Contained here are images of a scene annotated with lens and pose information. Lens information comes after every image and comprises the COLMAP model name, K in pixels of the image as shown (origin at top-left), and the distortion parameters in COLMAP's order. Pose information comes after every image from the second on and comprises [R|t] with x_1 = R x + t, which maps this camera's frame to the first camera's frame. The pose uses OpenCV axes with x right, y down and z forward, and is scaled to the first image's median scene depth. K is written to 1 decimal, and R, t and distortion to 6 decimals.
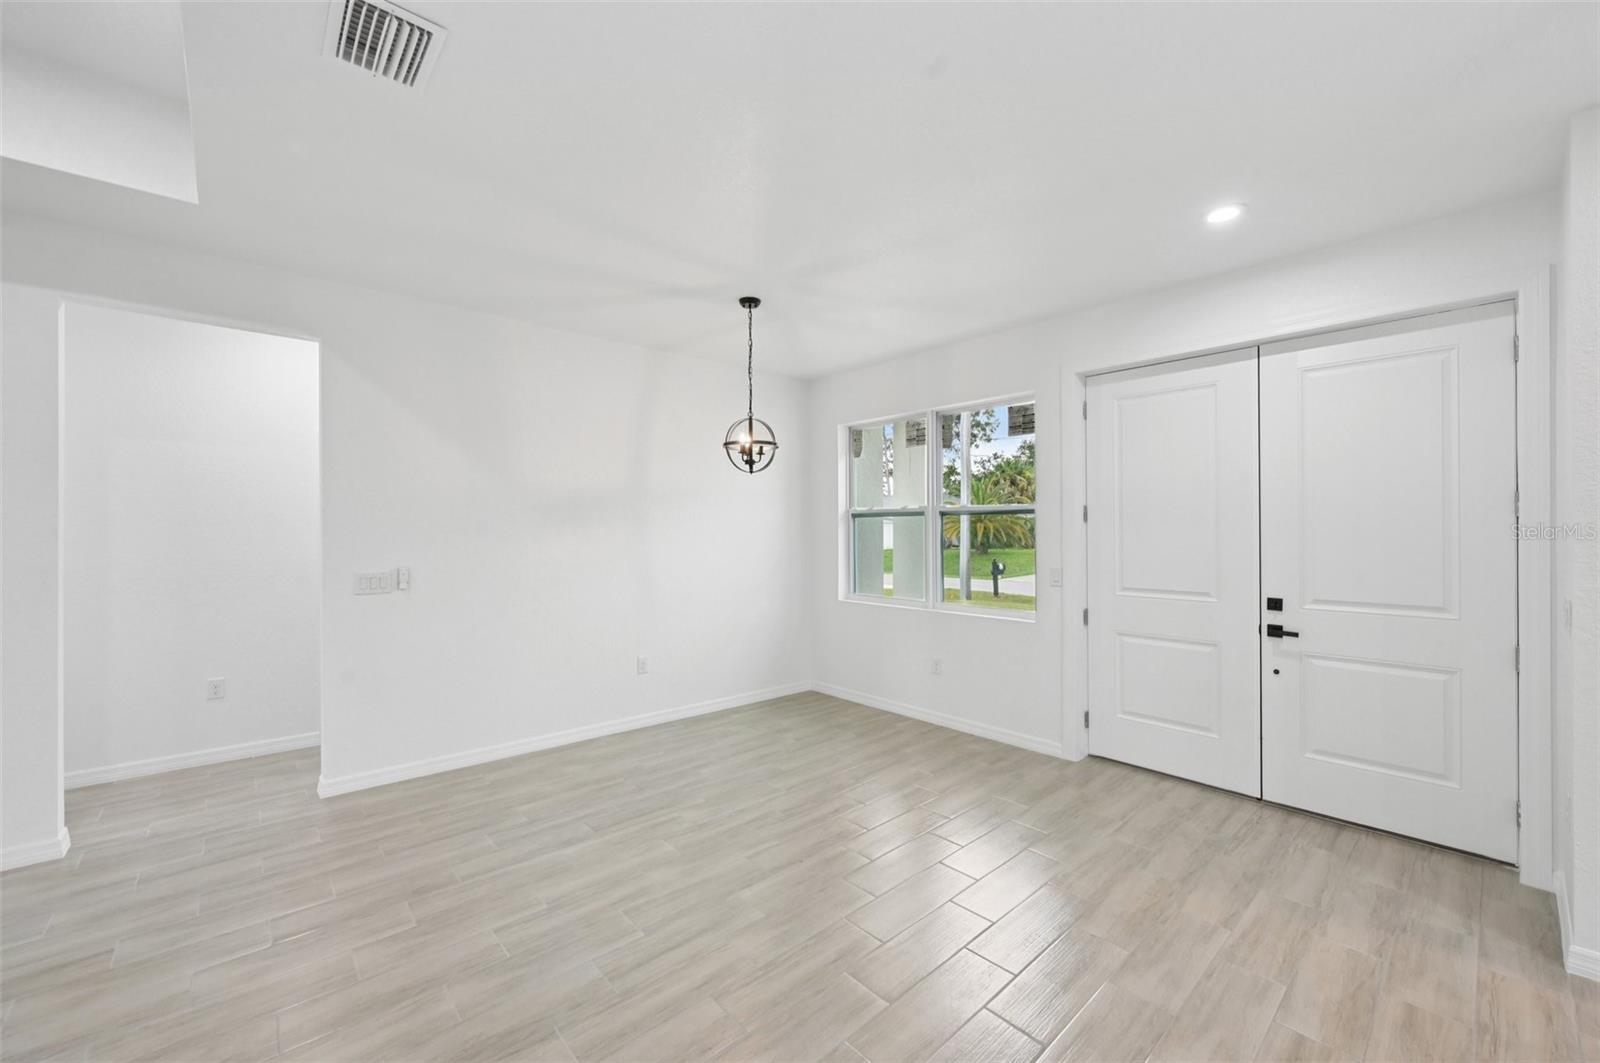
lens RADIAL K [[634.0, 0, 804.8], [0, 634.0, 537.9], [0, 0, 1]] dist [-0.002821, 0.001467]
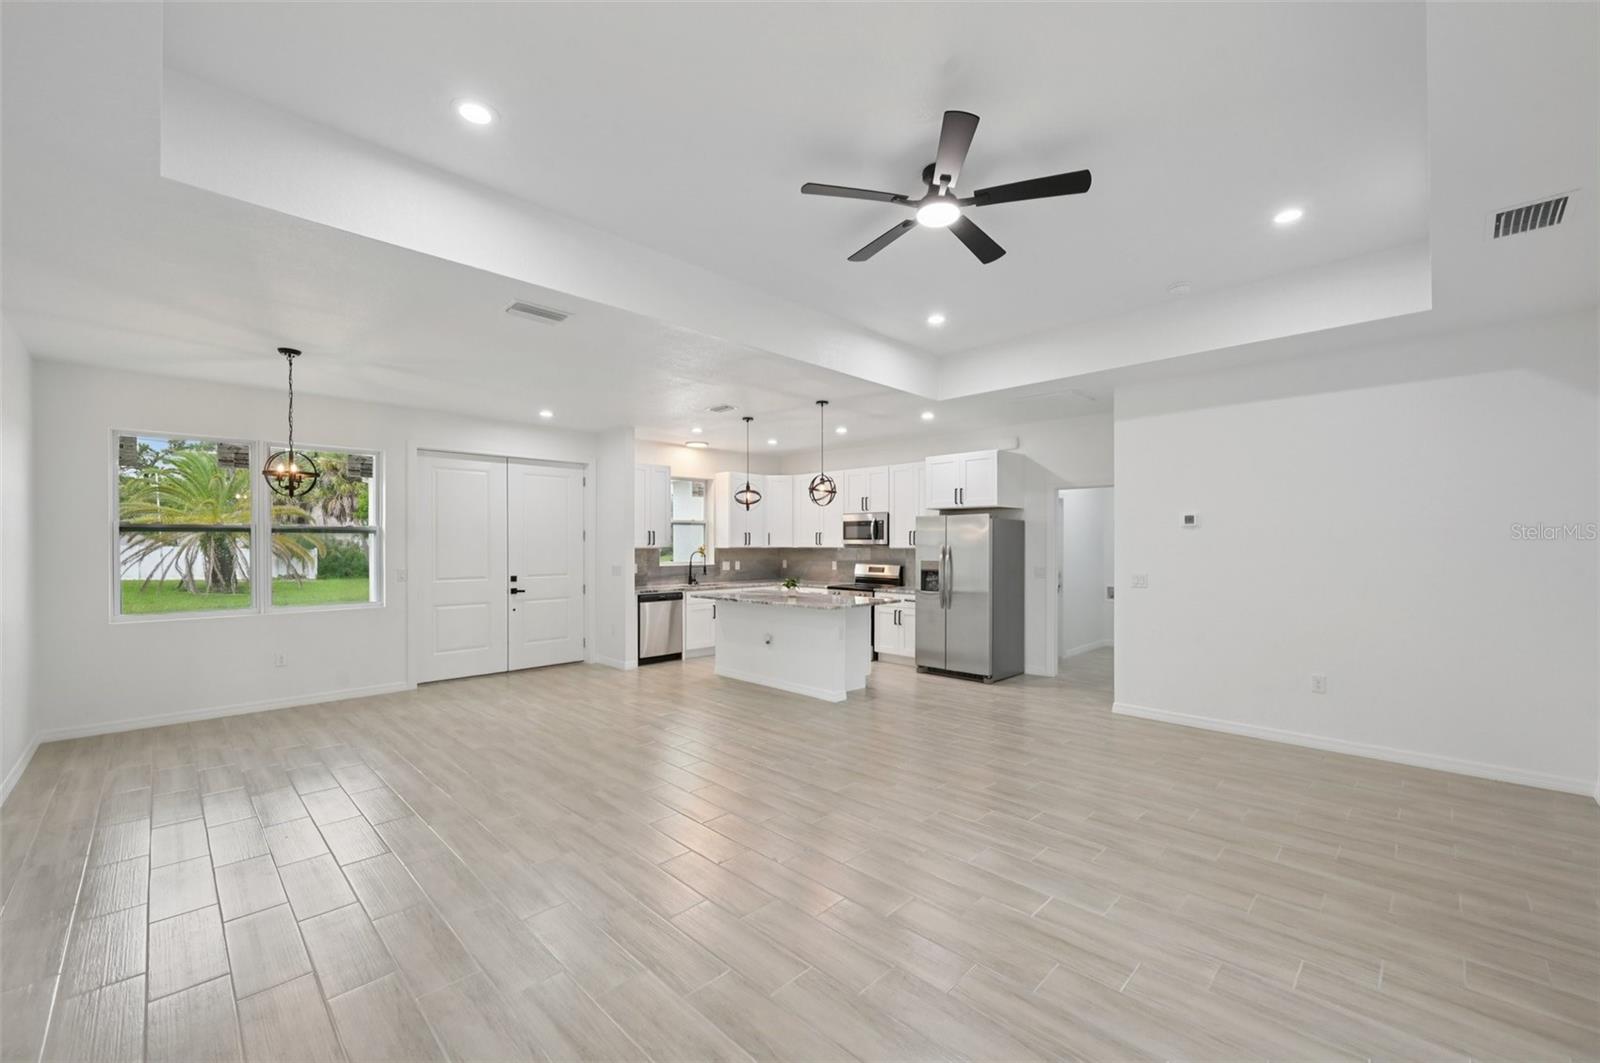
lens RADIAL K [[634.0, 0, 803.8], [0, 634.0, 549.4], [0, 0, 1]] dist [-0.002821, 0.001467]
pose [[-0.053472, -0.009405, 0.998525, -1.318674], [0.011278, 0.999886, 0.010021, -0.005932], [-0.998506, 0.011797, -0.053360, 0.106885]]
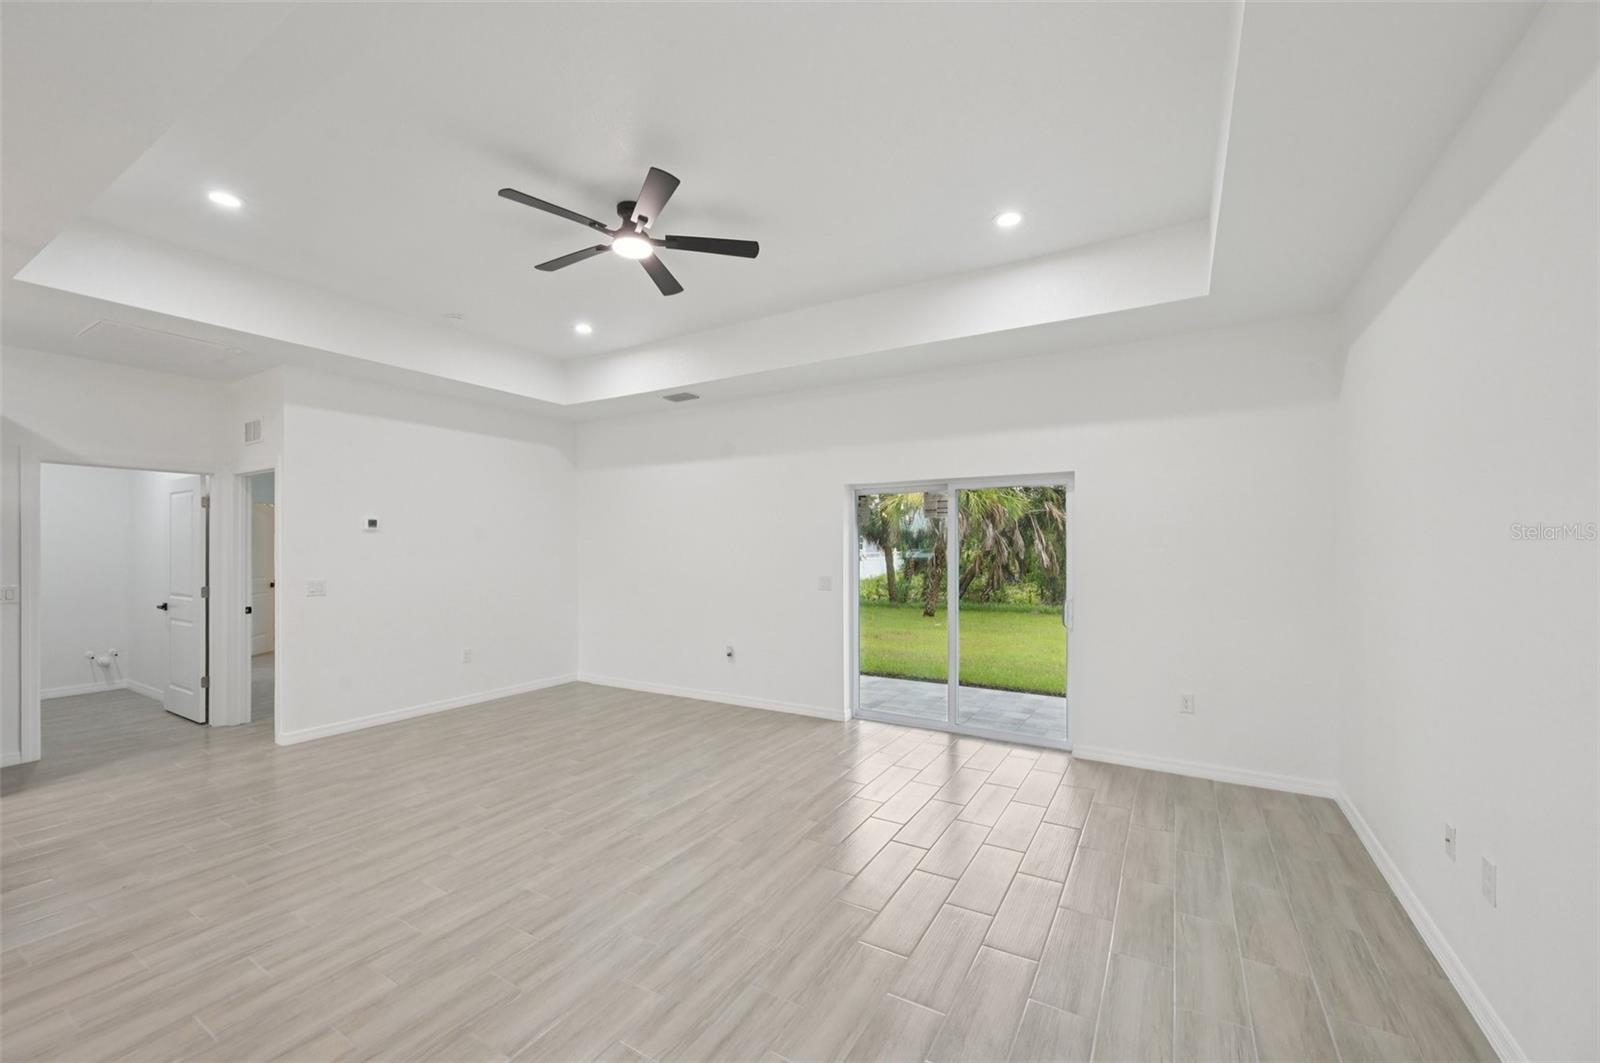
lens RADIAL K [[634.0, 0, 801.7], [0, 634.0, 545.8], [0, 0, 1]] dist [-0.002821, 0.001467]
pose [[-0.956363, -0.000990, -0.292178, -0.501322], [-0.002896, 0.999977, 0.006091, -0.009308], [0.292166, 0.006672, -0.956344, 0.801154]]
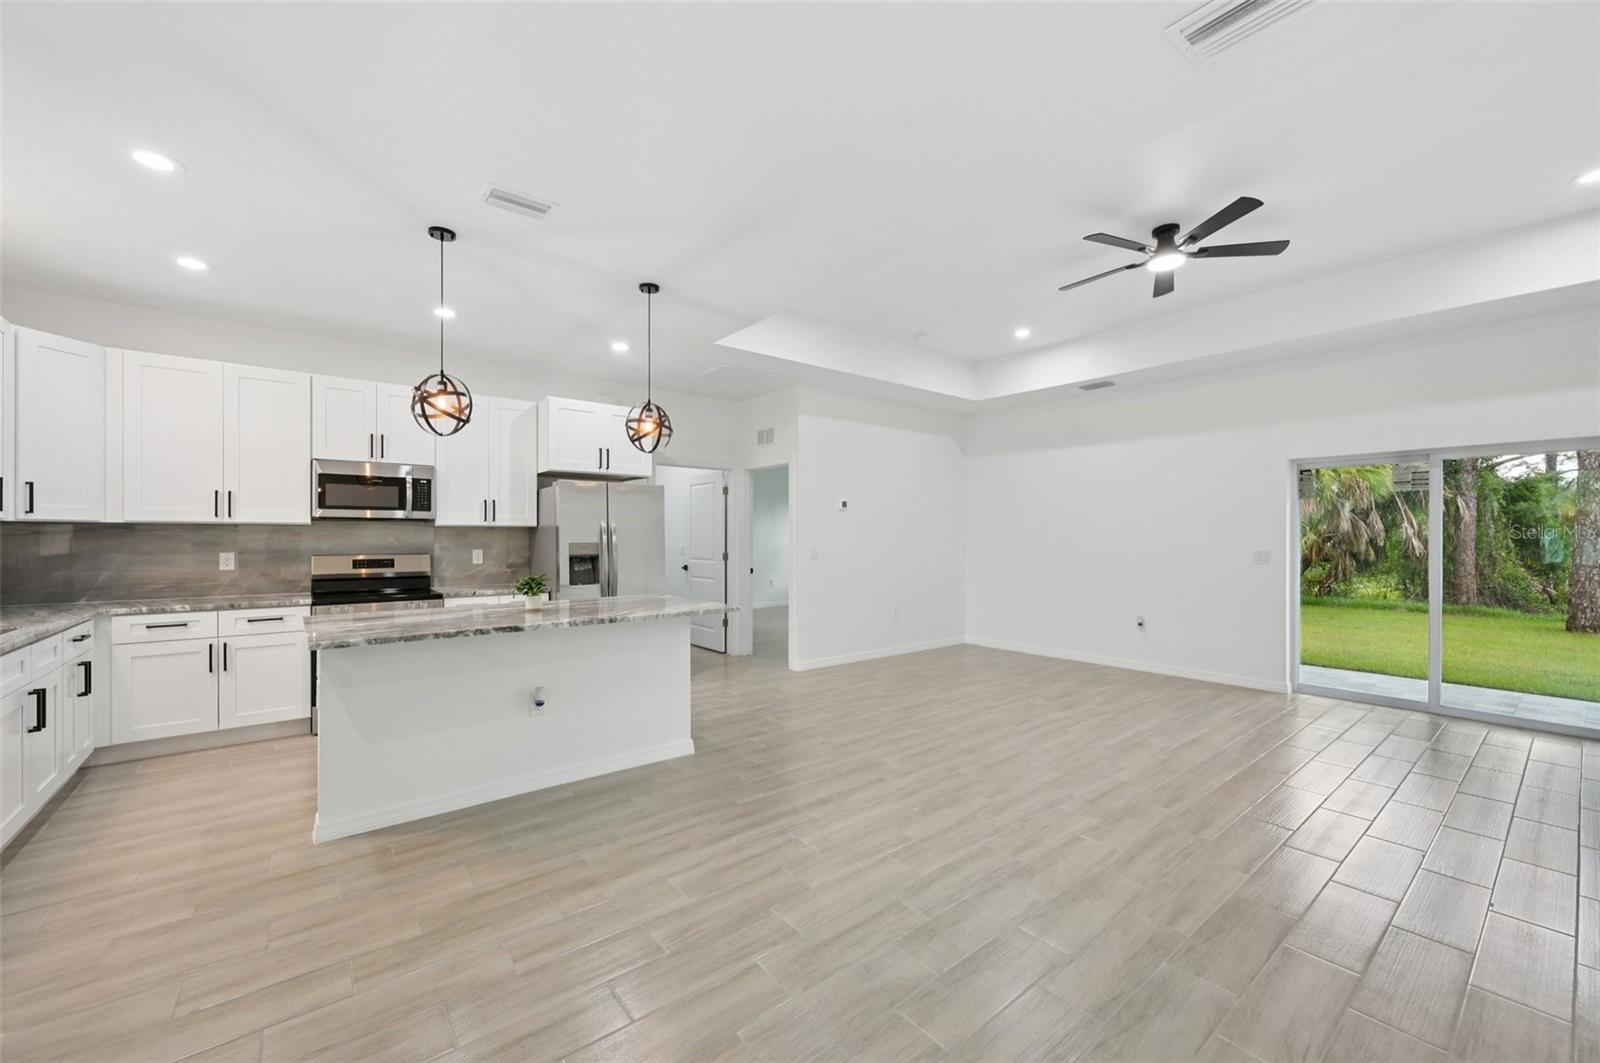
lens RADIAL K [[634.0, 0, 802.5], [0, 634.0, 537.4], [0, 0, 1]] dist [-0.002821, 0.001467]
pose [[-0.998057, -0.002893, 0.062241, -0.006070], [-0.002037, 0.999902, 0.013817, 0.020379], [-0.062274, 0.013663, -0.997966, 0.967608]]
